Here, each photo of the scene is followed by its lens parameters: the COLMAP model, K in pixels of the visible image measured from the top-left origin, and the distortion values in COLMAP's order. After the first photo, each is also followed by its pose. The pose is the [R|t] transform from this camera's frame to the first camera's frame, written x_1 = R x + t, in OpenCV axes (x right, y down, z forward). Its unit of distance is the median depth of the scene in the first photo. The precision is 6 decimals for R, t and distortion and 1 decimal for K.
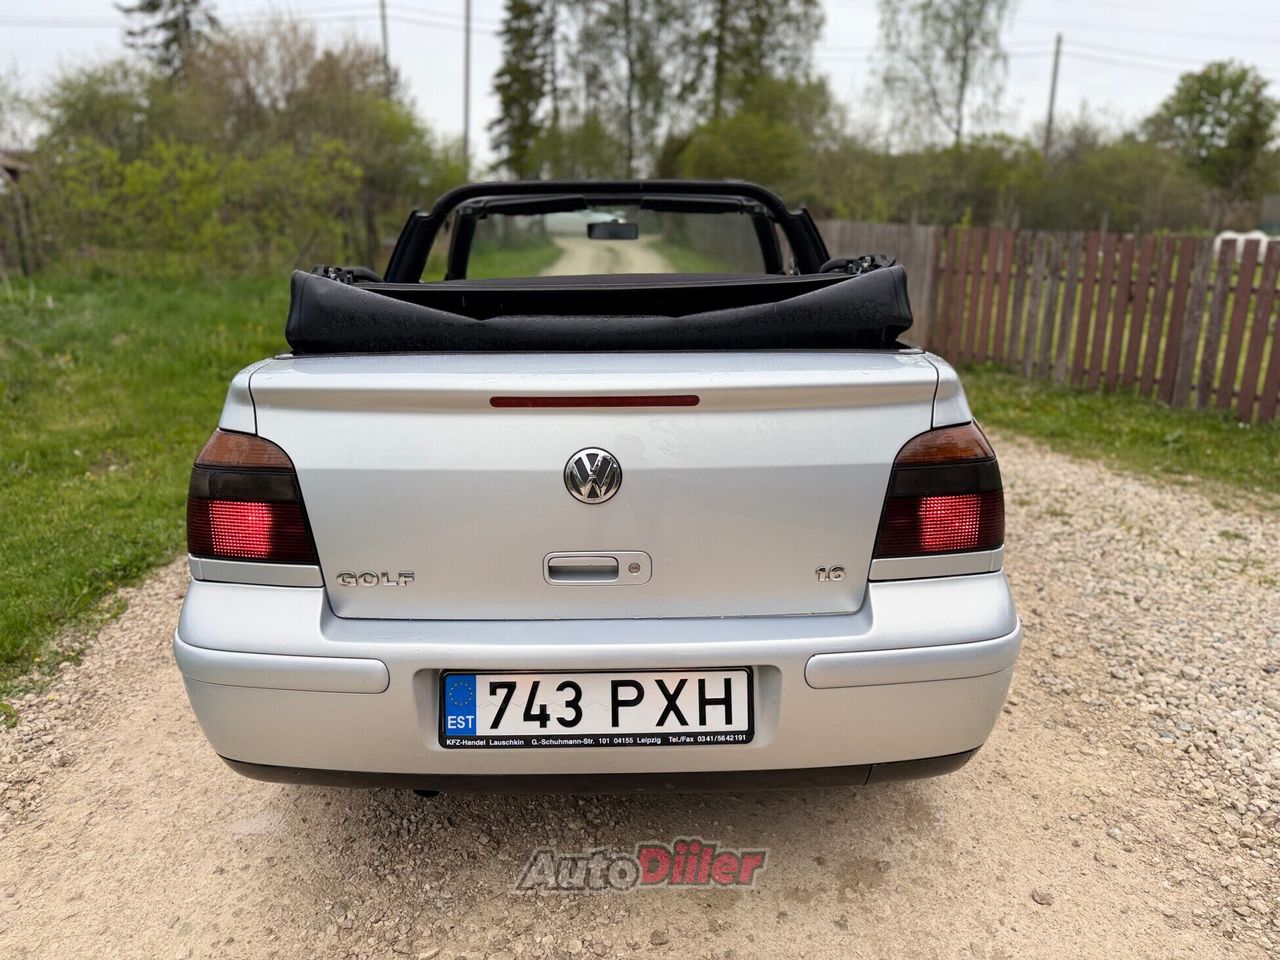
lens RADIAL K [[917.2, 0, 641.9], [0, 917.2, 477.8], [0, 0, 1]] dist [0.005124, -0.009424]
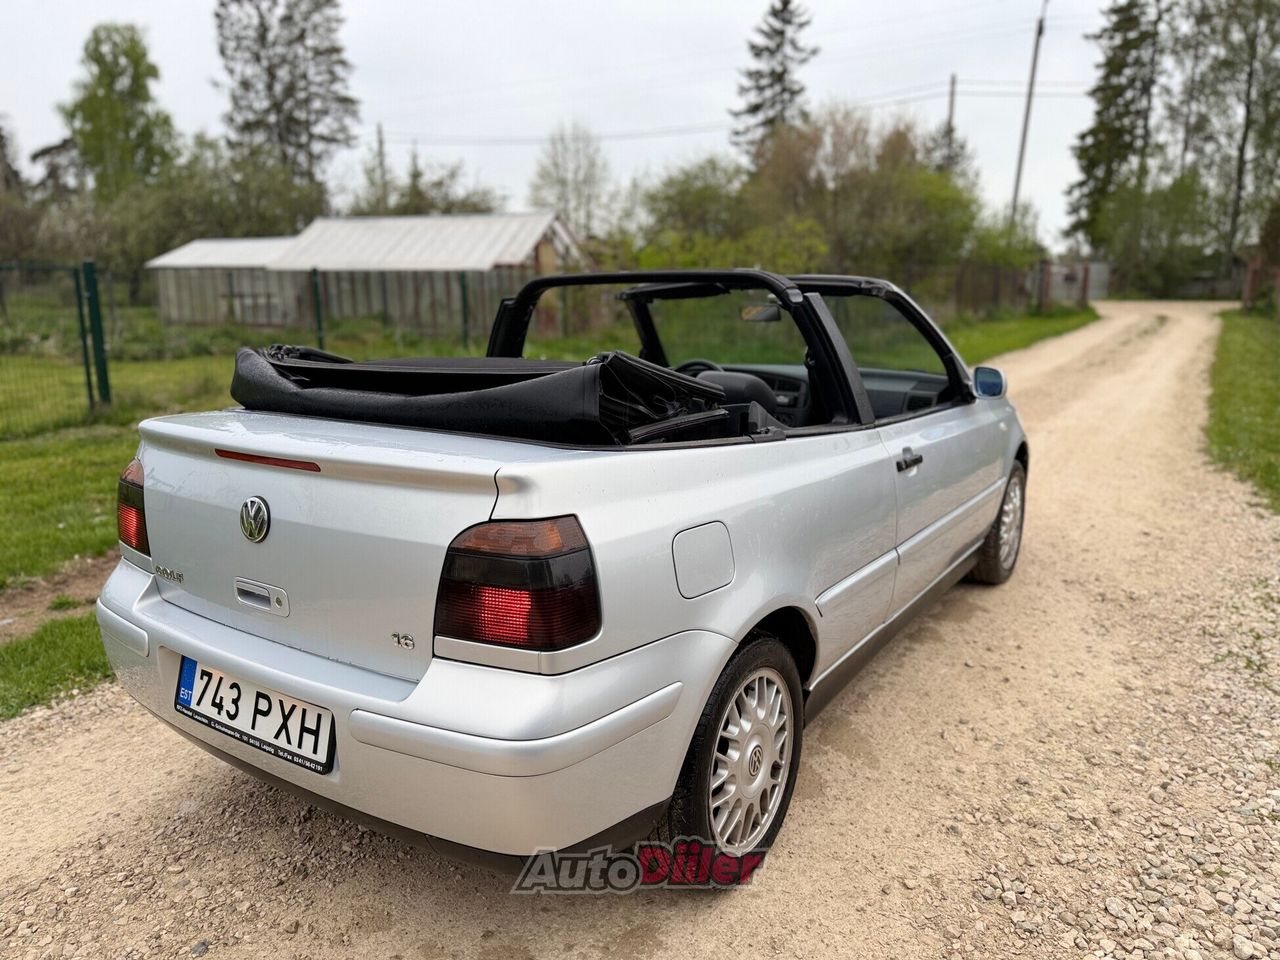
lens RADIAL K [[906.8, 0, 634.3], [0, 906.8, 488.5], [0, 0, 1]] dist [0.022137, -0.033799]
pose [[0.819940, 0.116601, -0.560448, 1.012641], [-0.148523, 0.988841, -0.011563, -0.101615], [0.552846, 0.092720, 0.828109, 0.258055]]
